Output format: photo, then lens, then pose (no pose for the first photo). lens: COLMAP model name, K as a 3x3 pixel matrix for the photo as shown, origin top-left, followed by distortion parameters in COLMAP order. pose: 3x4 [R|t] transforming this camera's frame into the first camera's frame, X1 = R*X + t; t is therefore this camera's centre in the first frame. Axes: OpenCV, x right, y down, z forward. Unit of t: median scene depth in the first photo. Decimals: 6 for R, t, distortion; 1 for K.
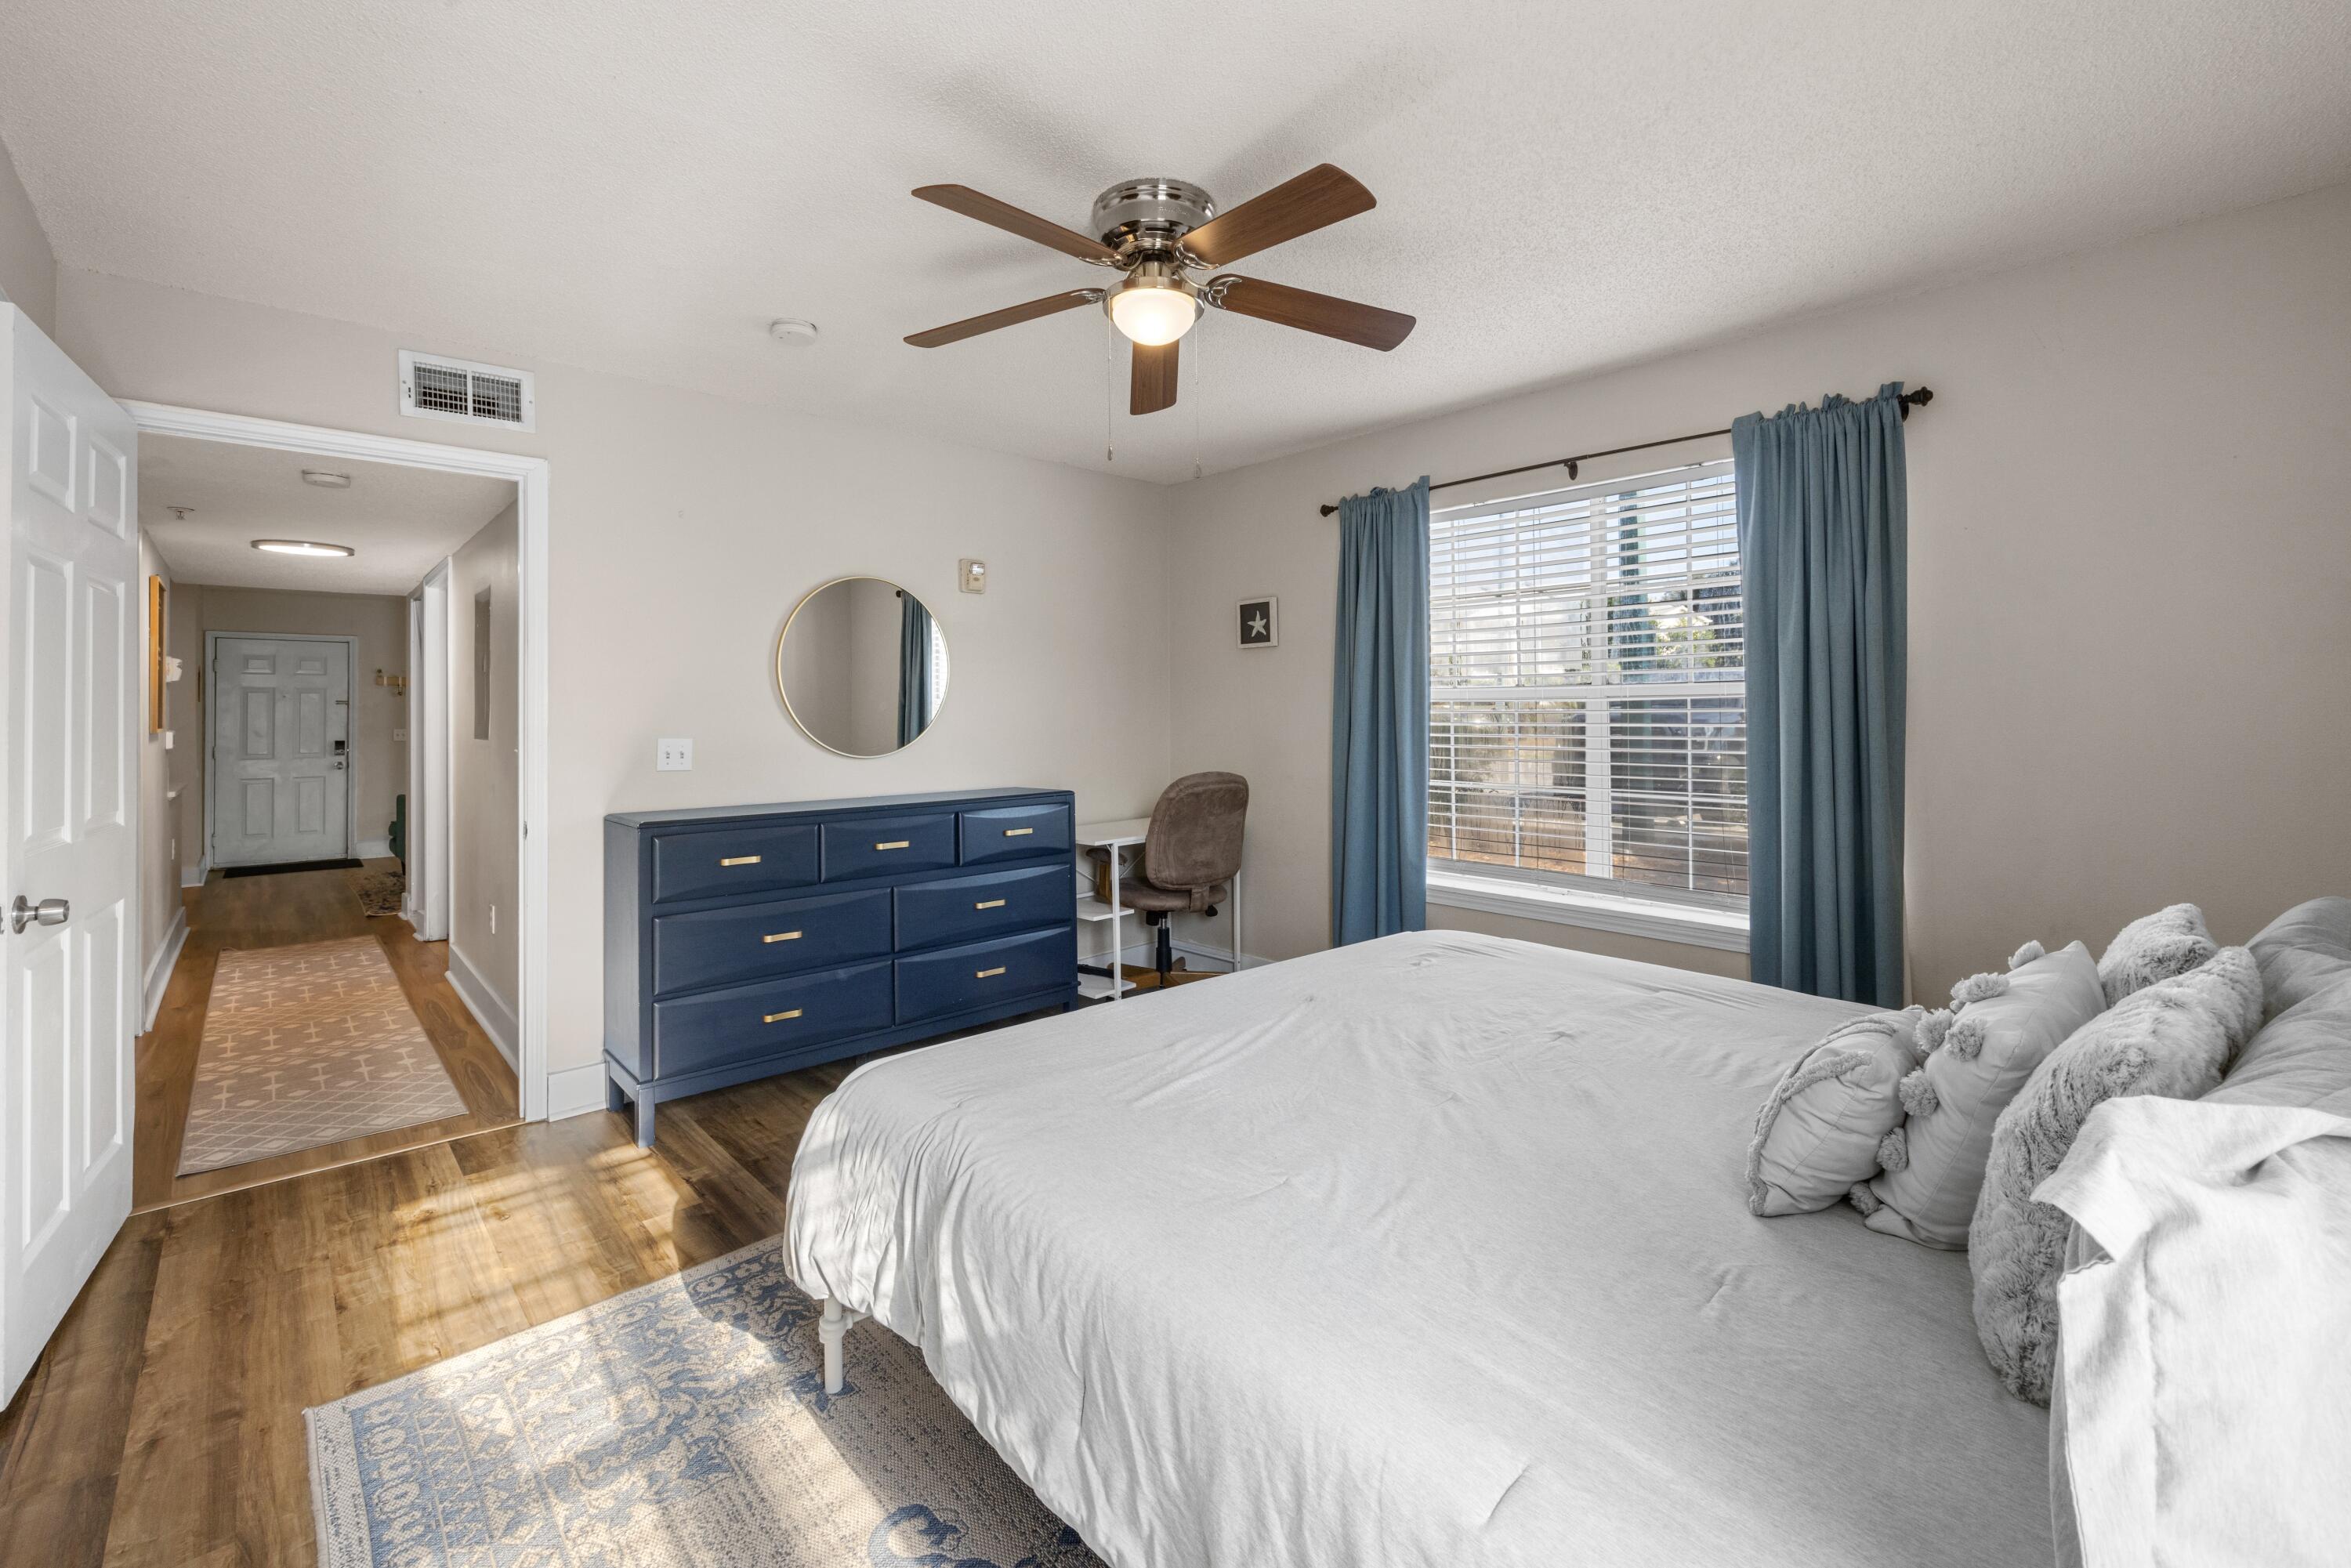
lens RADIAL K [[998.0, 0, 1161.4], [0, 998.0, 695.0], [0, 0, 1]] dist [-0.000951, 0.000104]
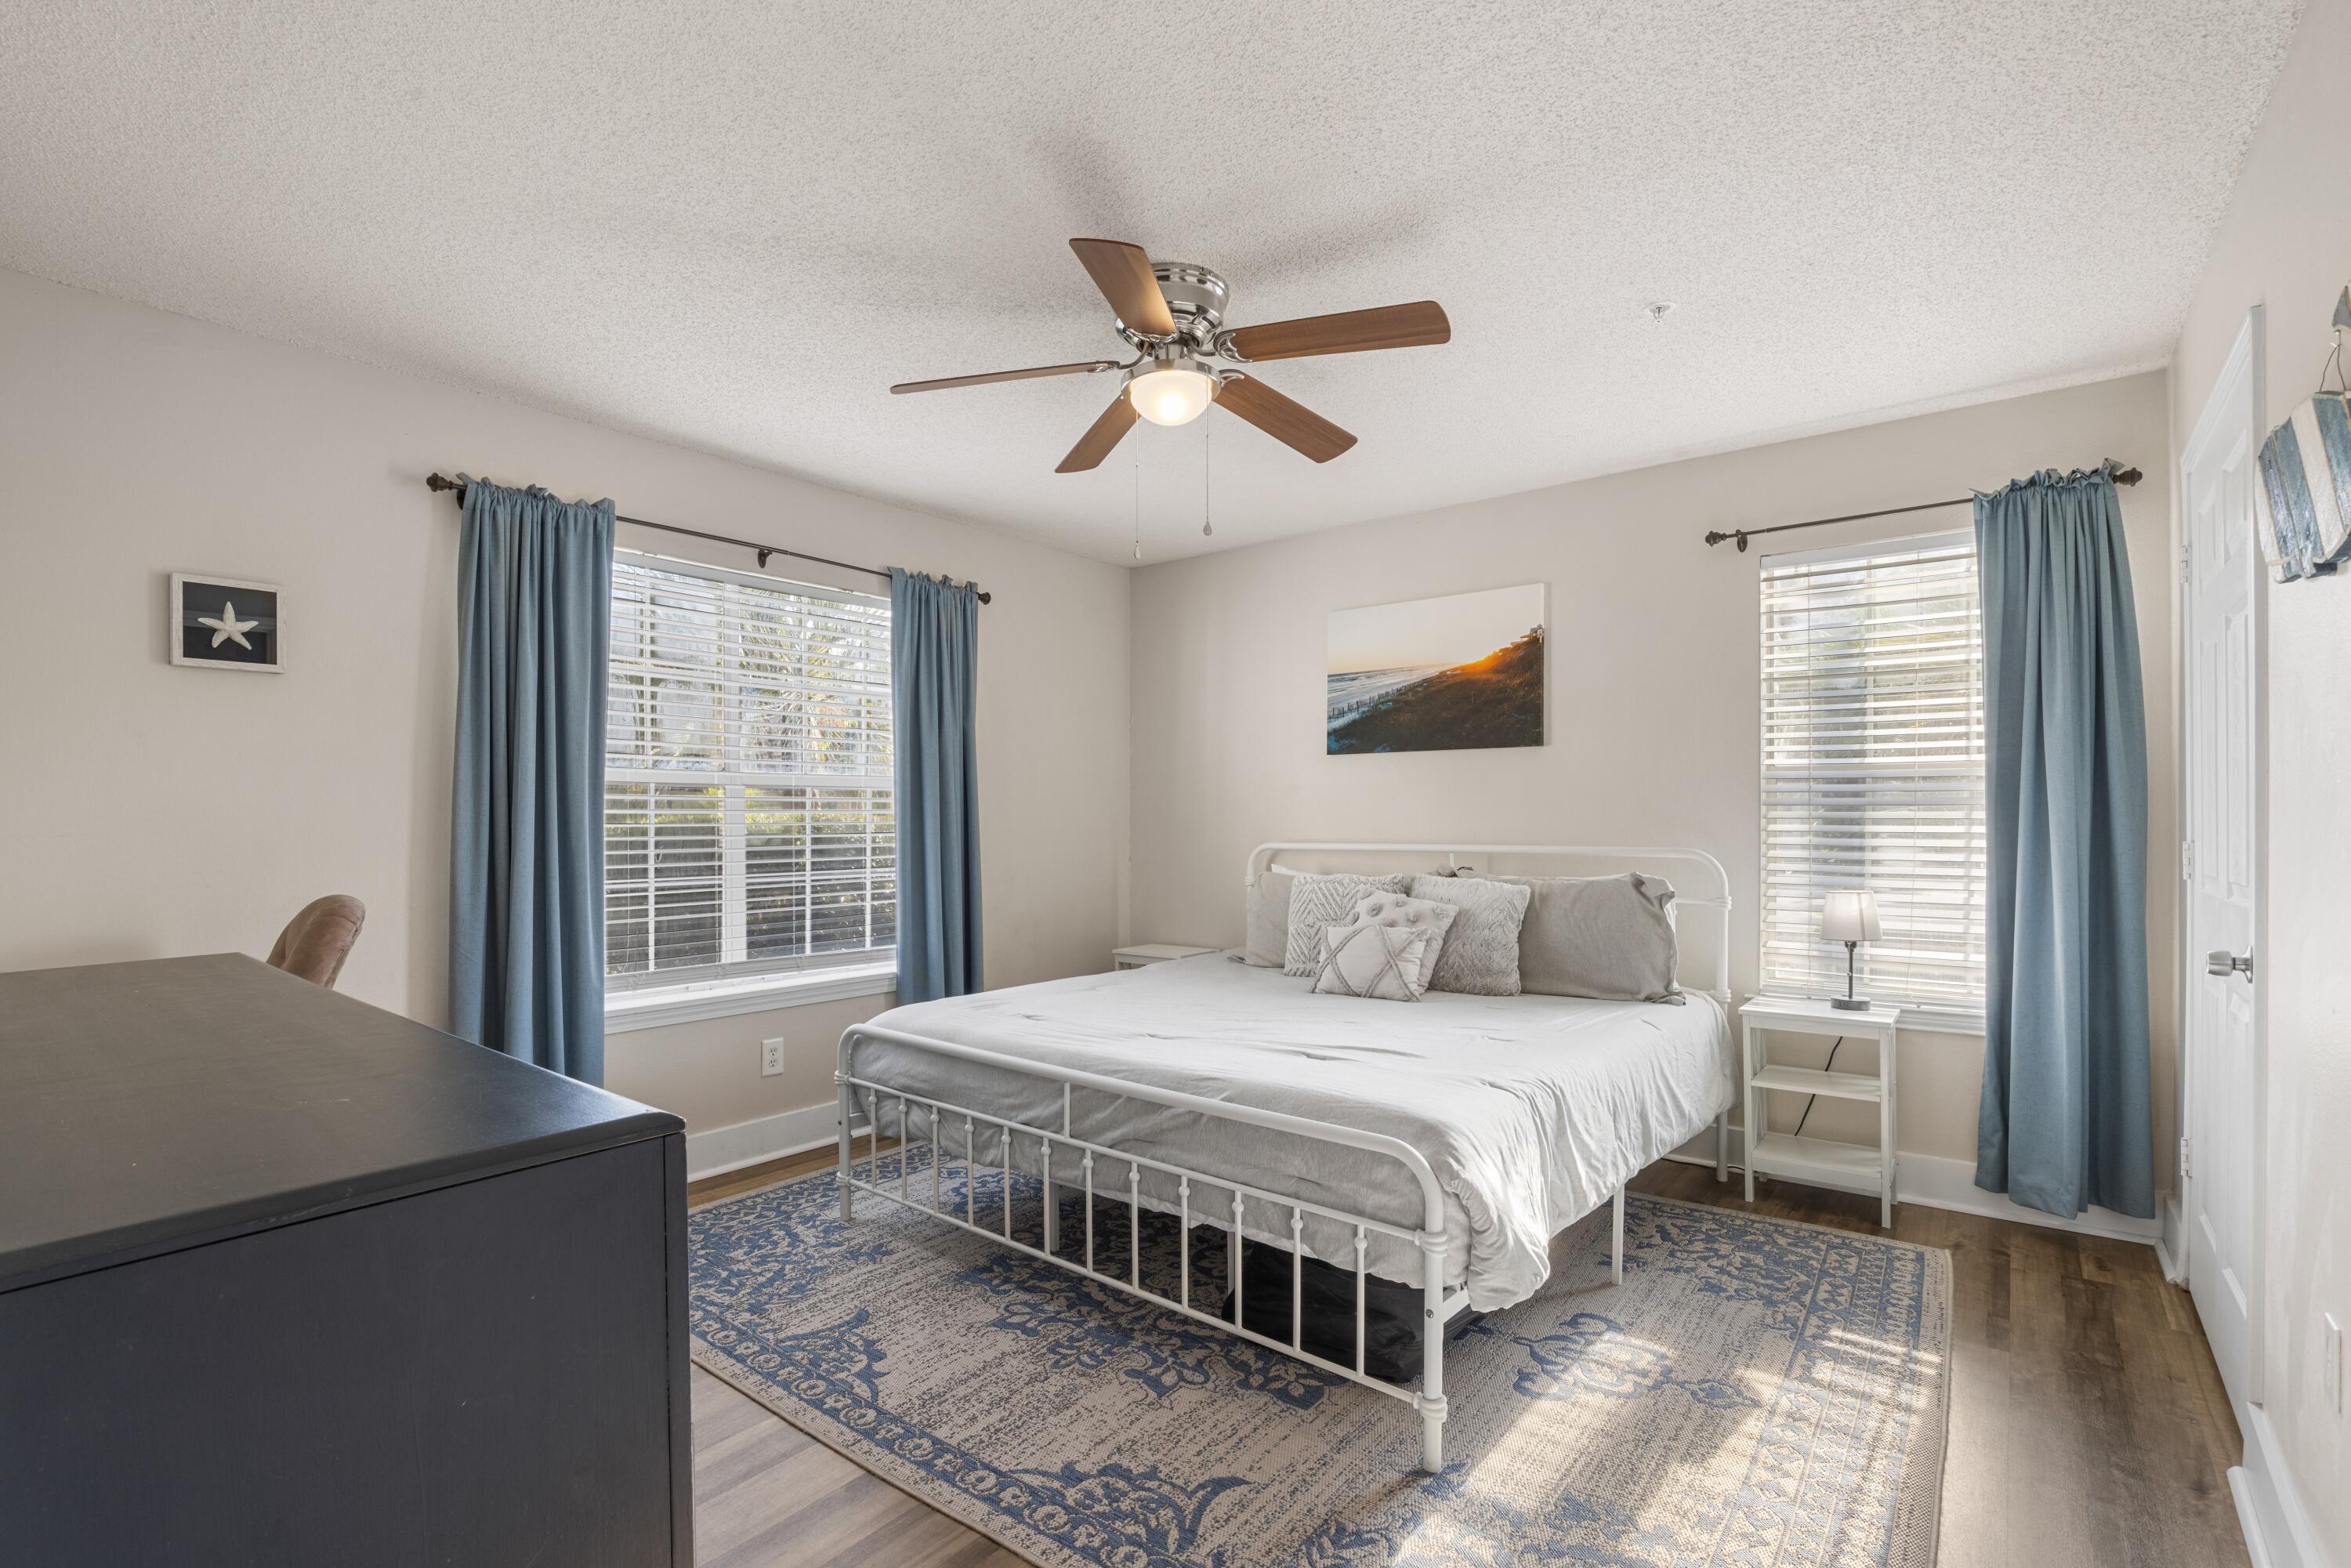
lens RADIAL K [[1061.0, 0, 1167.7], [0, 1061.0, 801.8], [0, 0, 1]] dist [0.000427, 0.000055]
pose [[-0.167080, 0.008827, 0.985904, -0.701589], [-0.023044, 0.999652, -0.012855, 0.023904], [-0.985674, -0.024867, -0.166818, 0.763294]]
